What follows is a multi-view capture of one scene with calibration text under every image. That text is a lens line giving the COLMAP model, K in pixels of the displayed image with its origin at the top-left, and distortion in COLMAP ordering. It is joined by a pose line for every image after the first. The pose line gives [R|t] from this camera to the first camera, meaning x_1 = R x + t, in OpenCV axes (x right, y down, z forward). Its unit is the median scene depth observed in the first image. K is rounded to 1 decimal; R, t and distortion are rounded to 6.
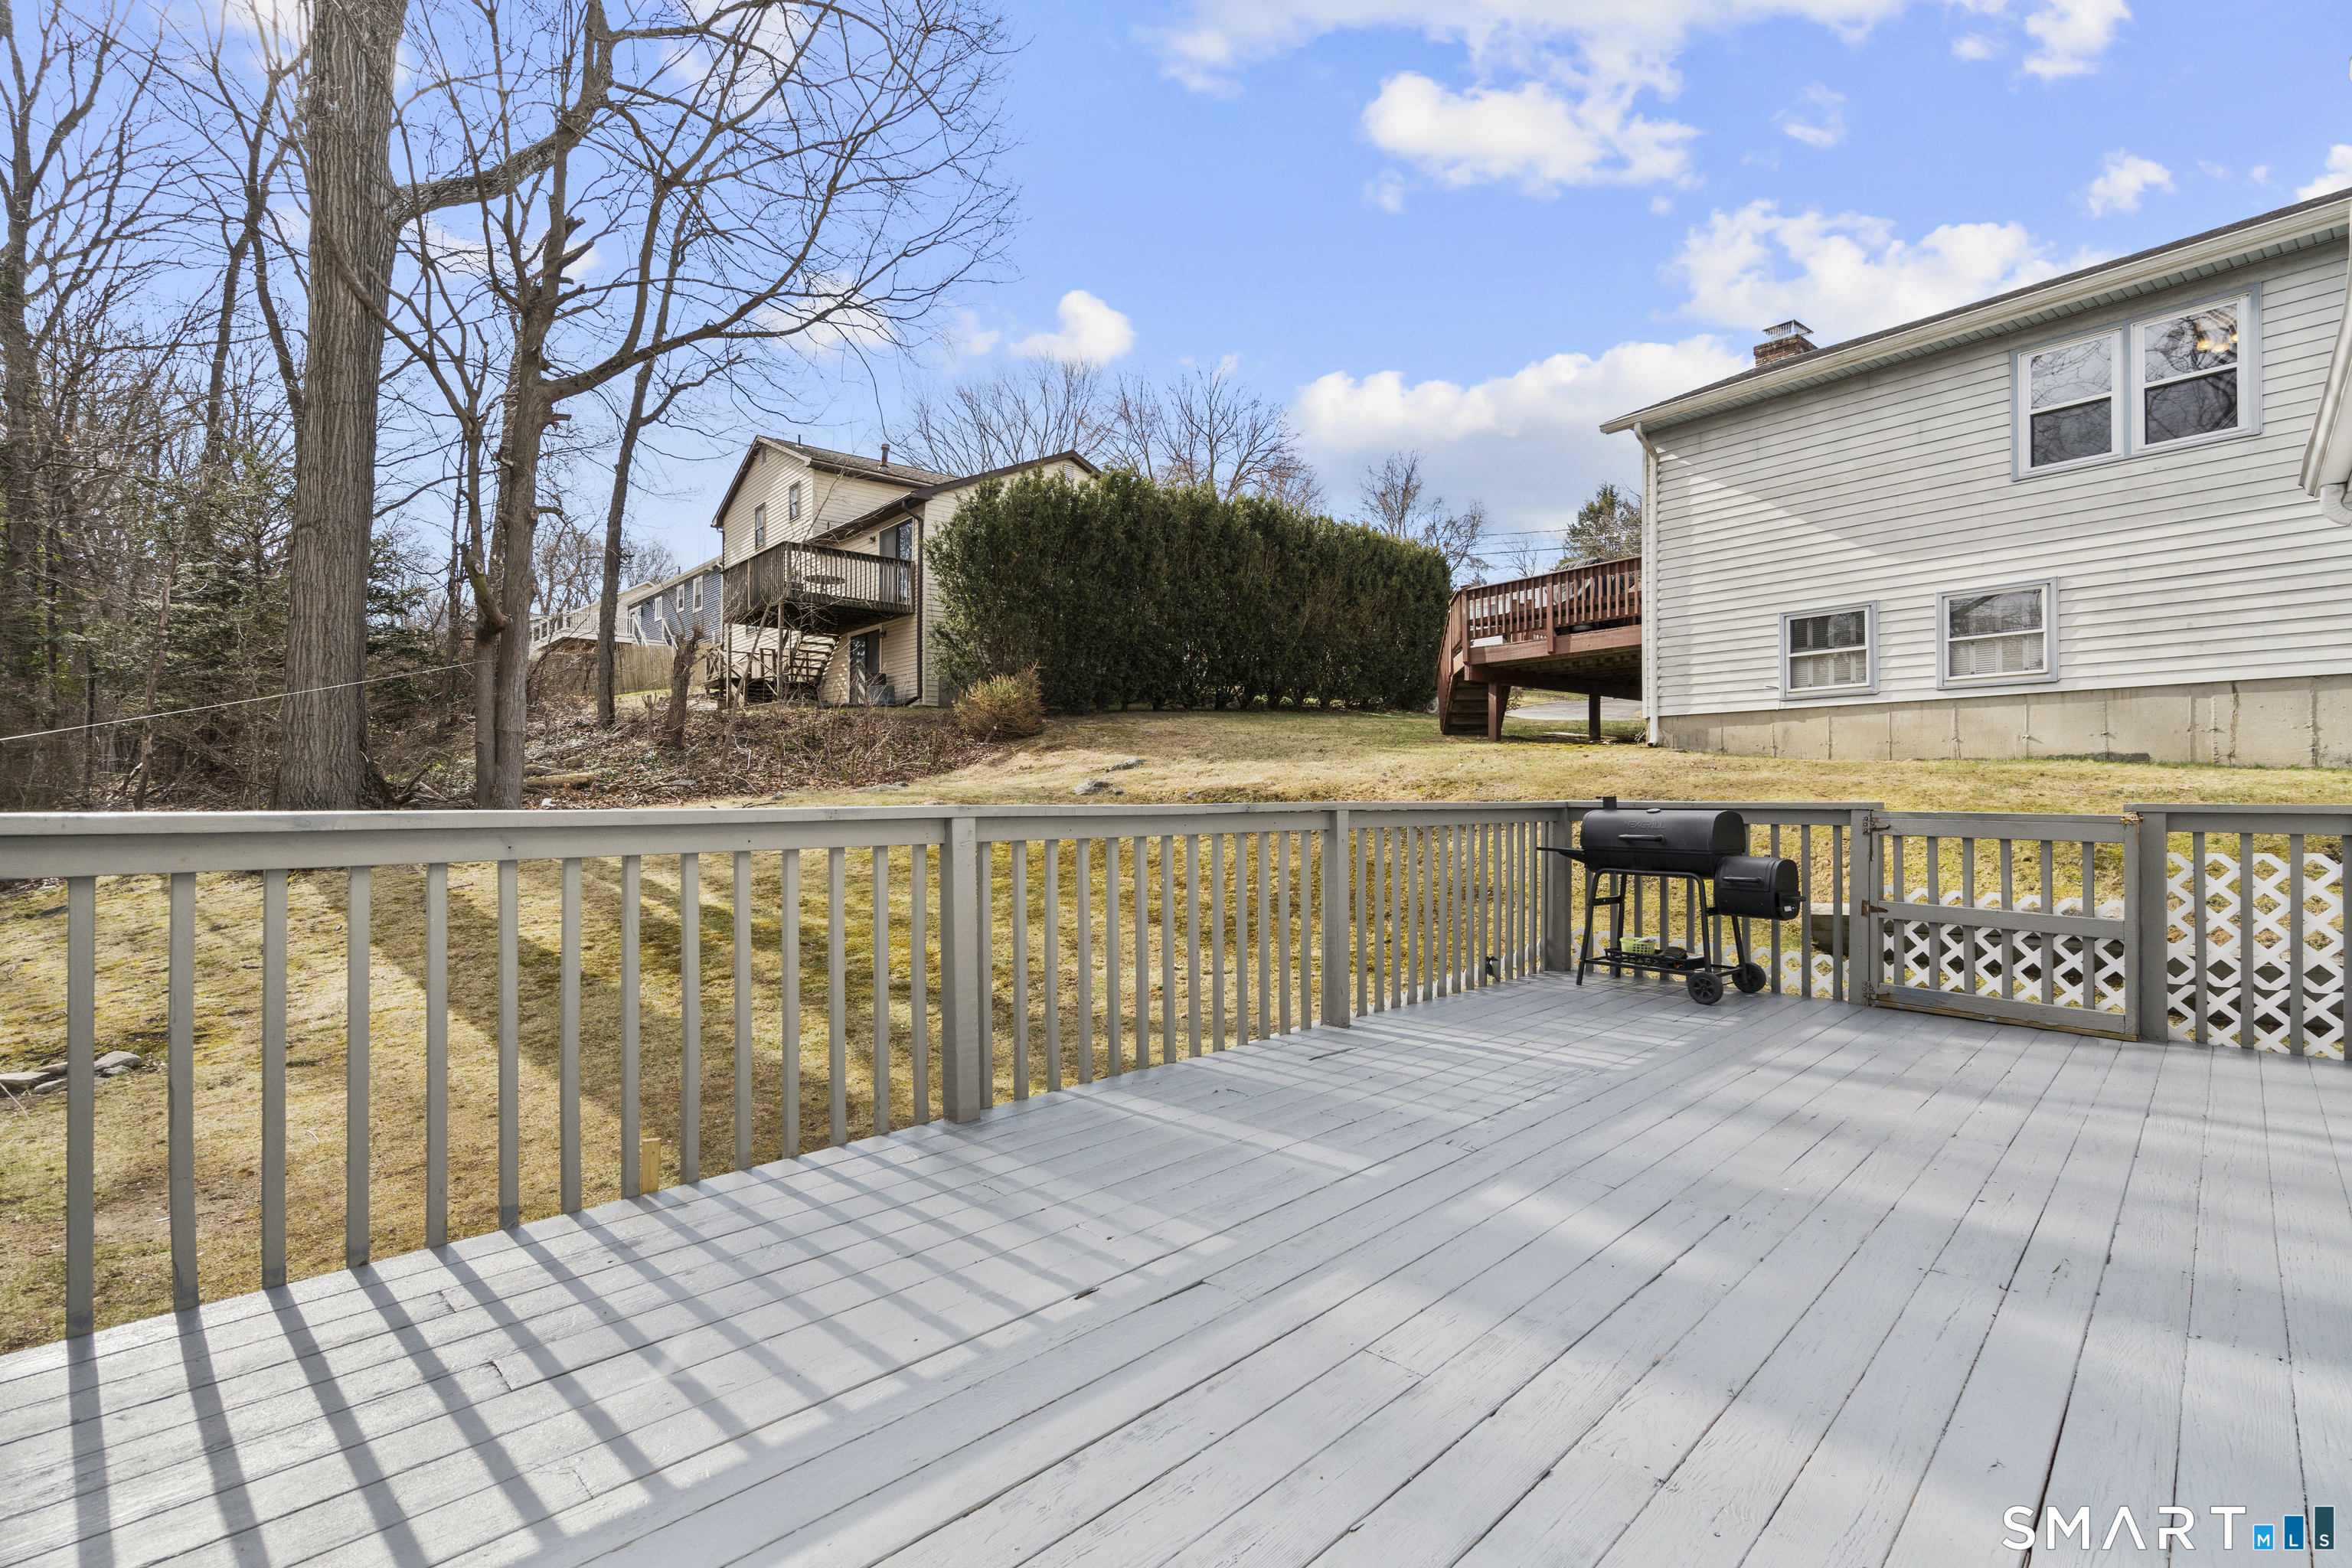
lens RADIAL K [[1060.8, 0, 1176.0], [0, 1060.8, 784.0], [0, 0, 1]] dist [-0.002946, -0.000075]
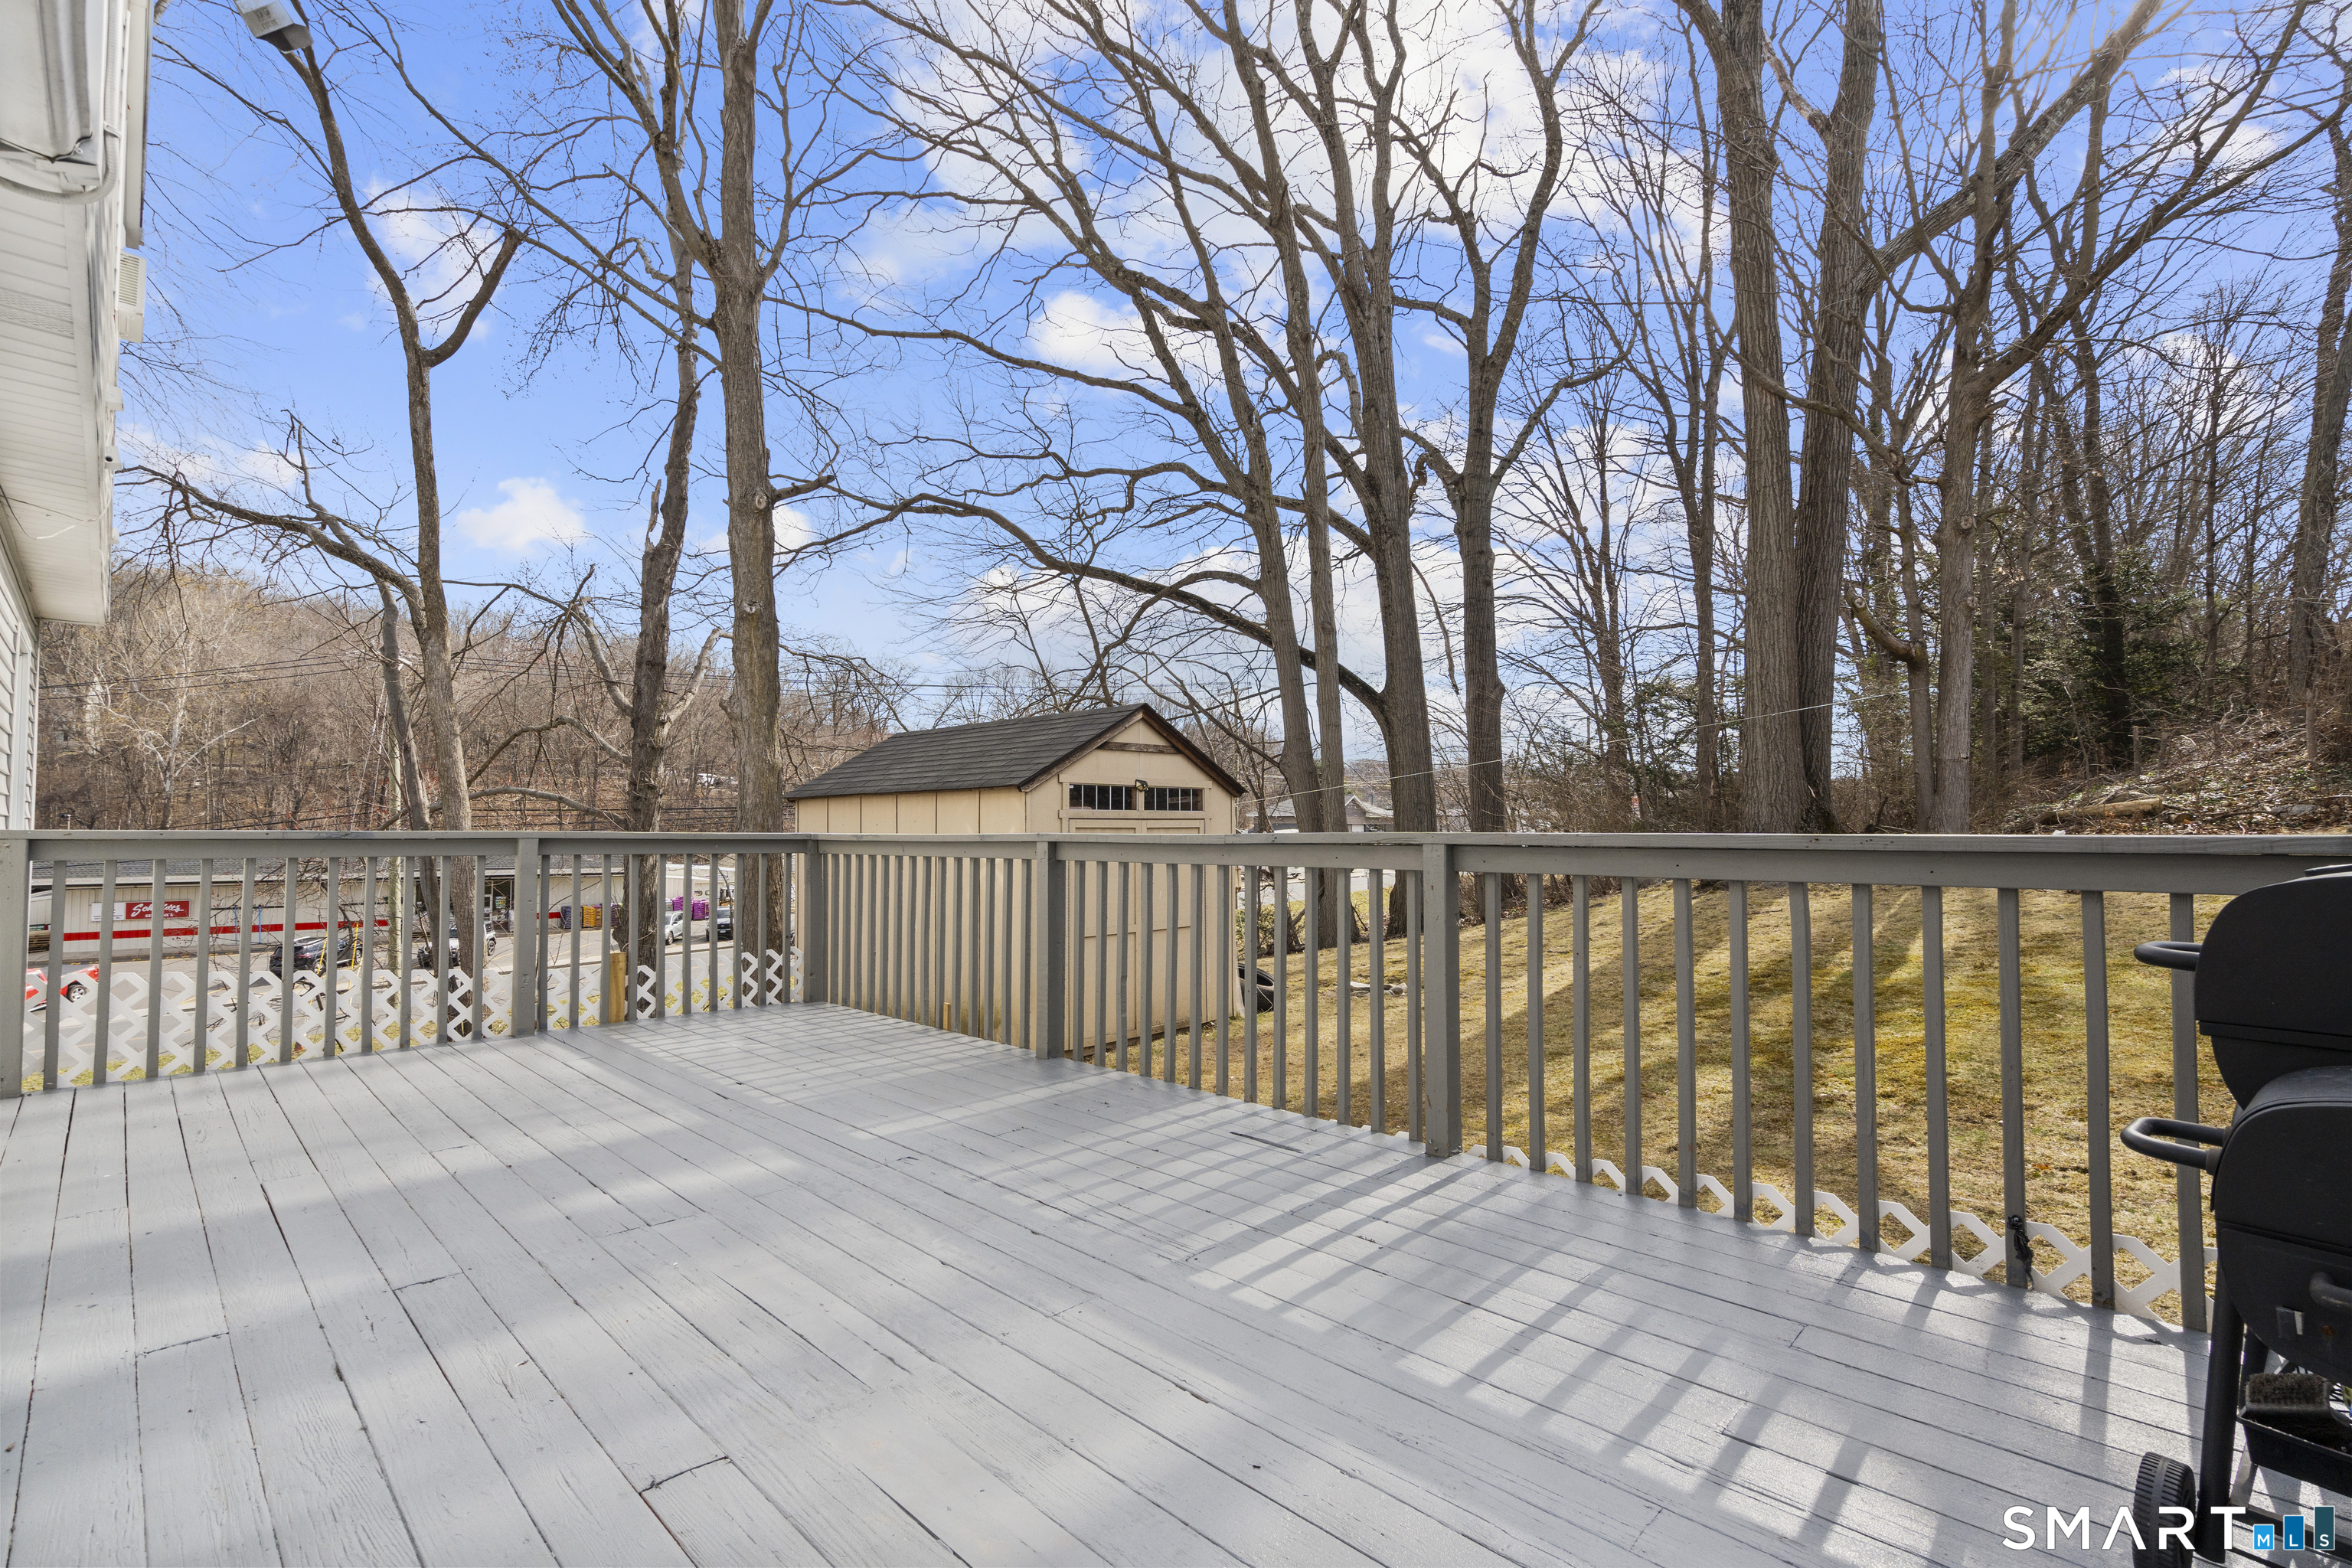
lens RADIAL K [[1060.8, 0, 1176.0], [0, 1060.8, 784.0], [0, 0, 1]] dist [-0.002946, -0.000075]
pose [[-0.002478, -0.041674, -0.999128, 0.449780], [0.014020, 0.999032, -0.041705, 0.005772], [0.999899, -0.014111, -0.001891, 0.432482]]
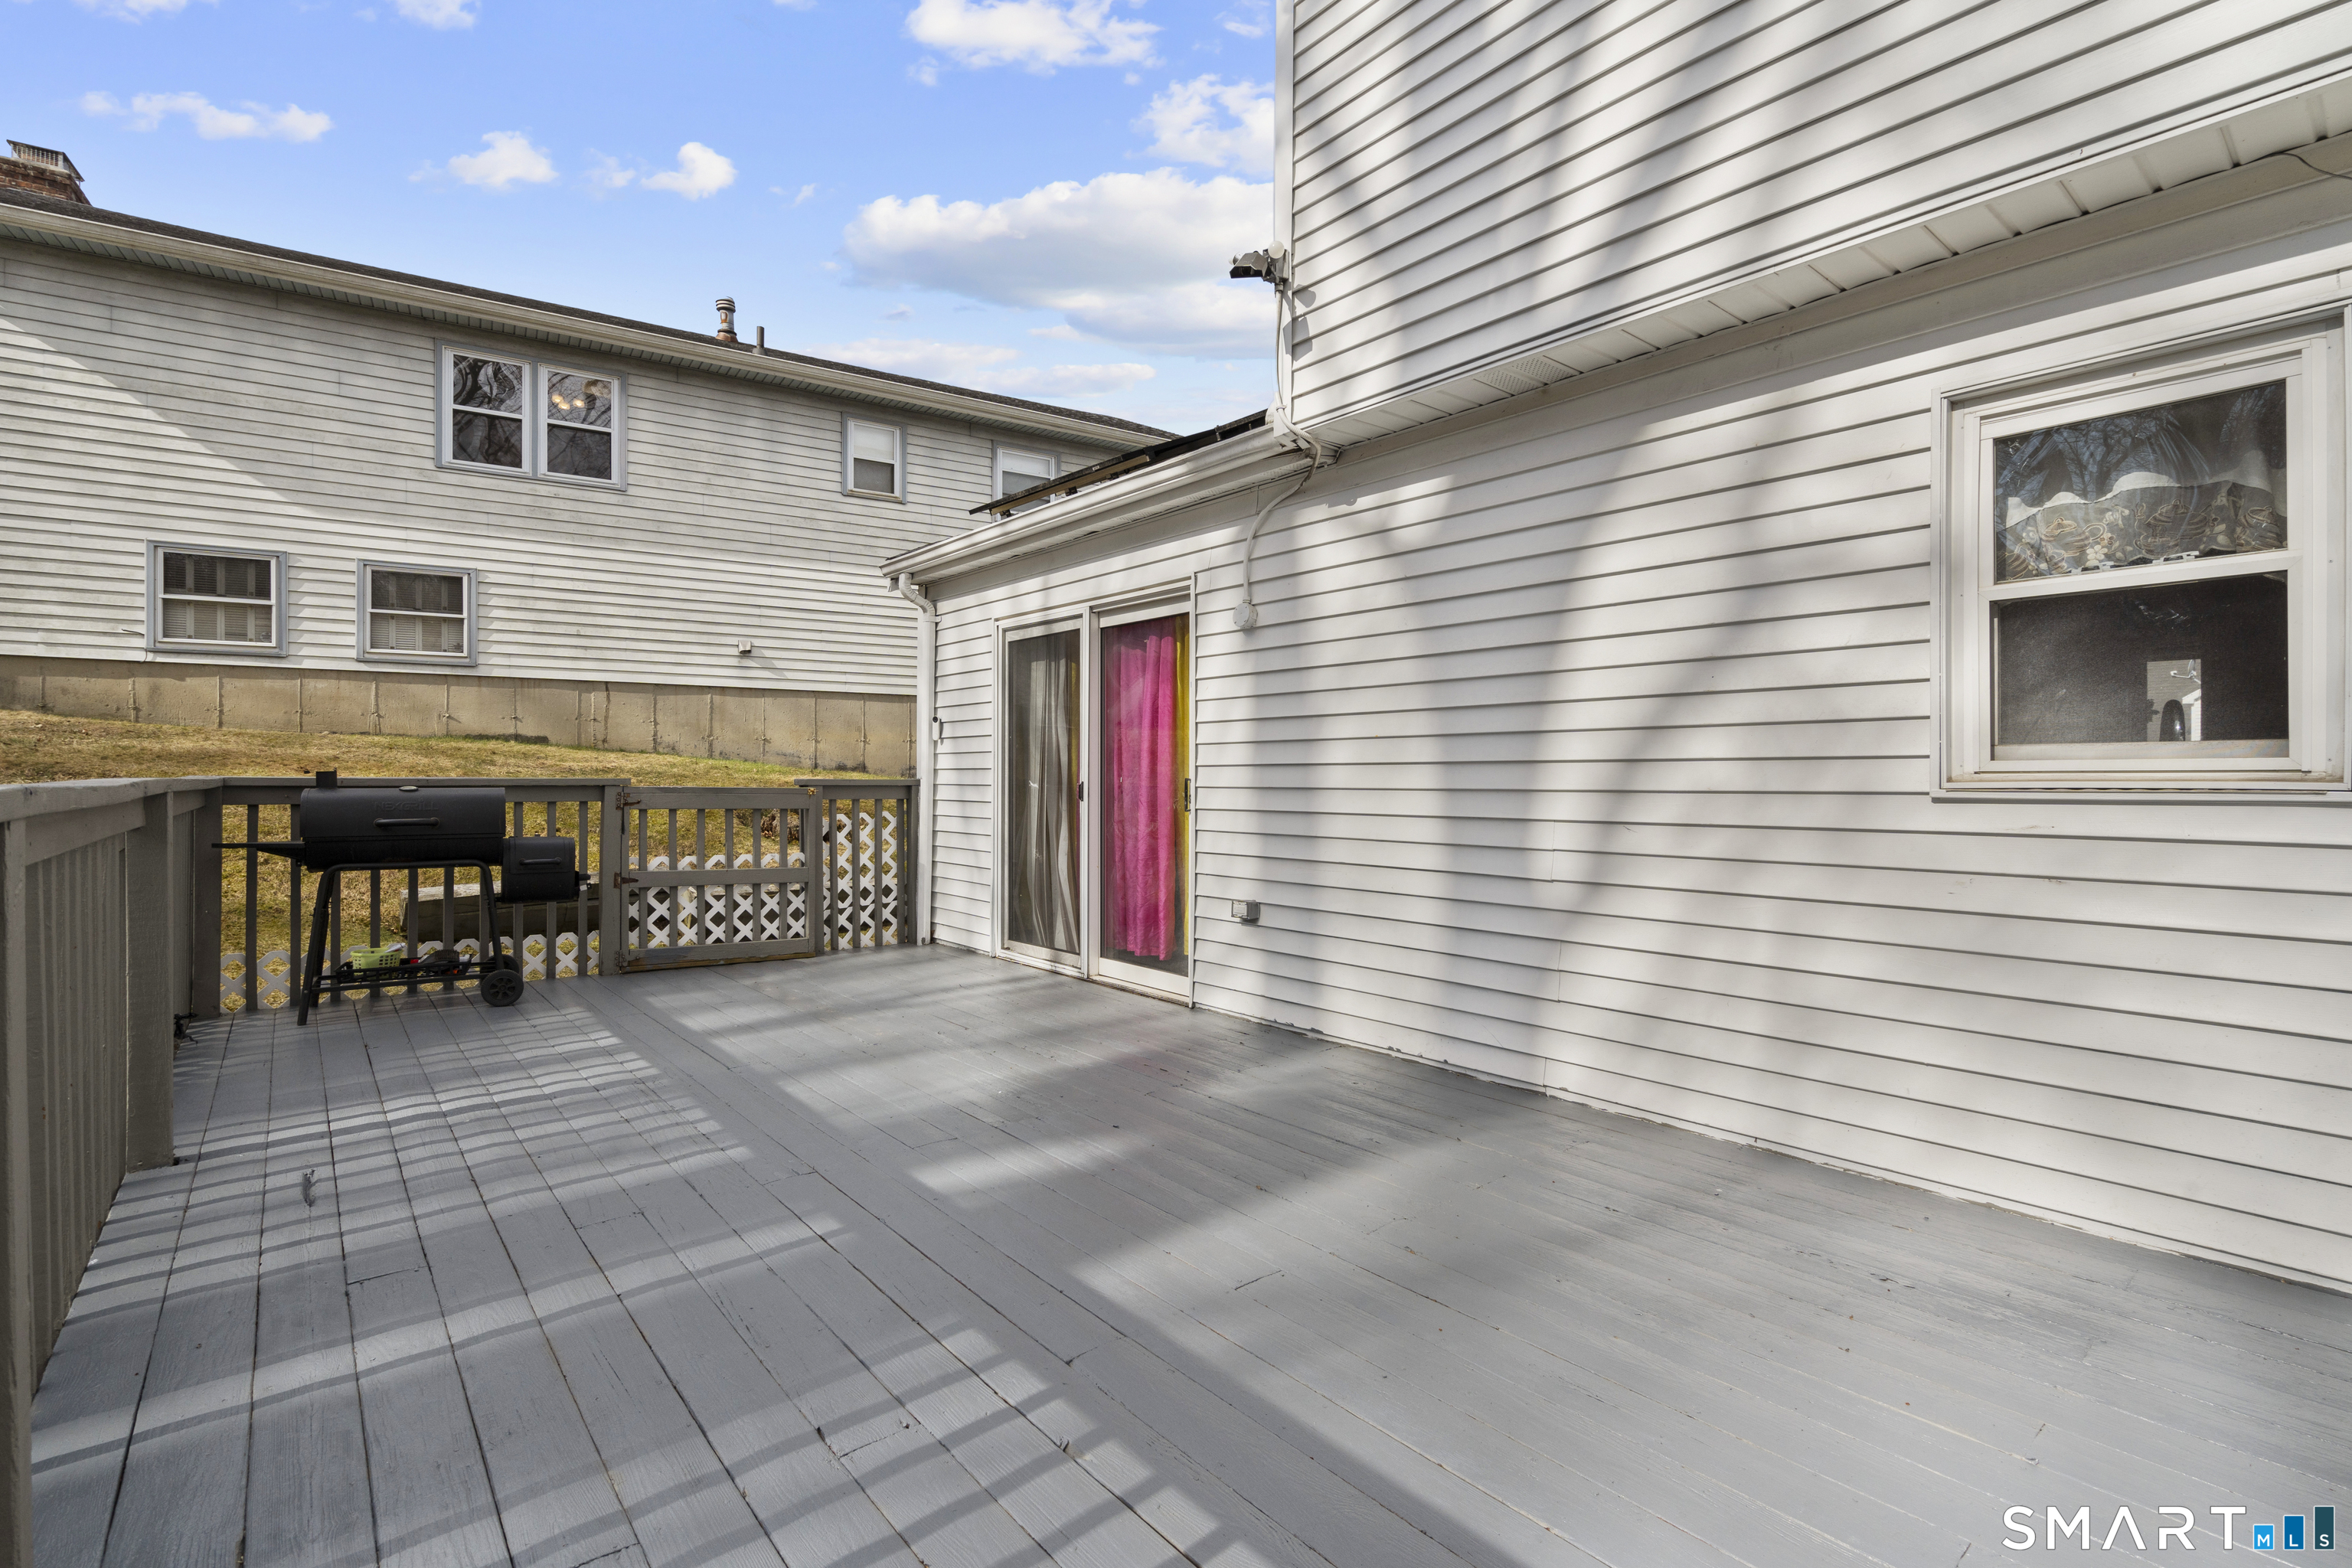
lens RADIAL K [[1060.8, 0, 1176.0], [0, 1060.8, 784.0], [0, 0, 1]] dist [-0.002946, -0.000075]
pose [[0.096710, -0.006230, 0.995293, -0.190308], [-0.016139, 0.999839, 0.007827, 0.003233], [-0.995182, -0.016820, 0.096594, 0.204735]]
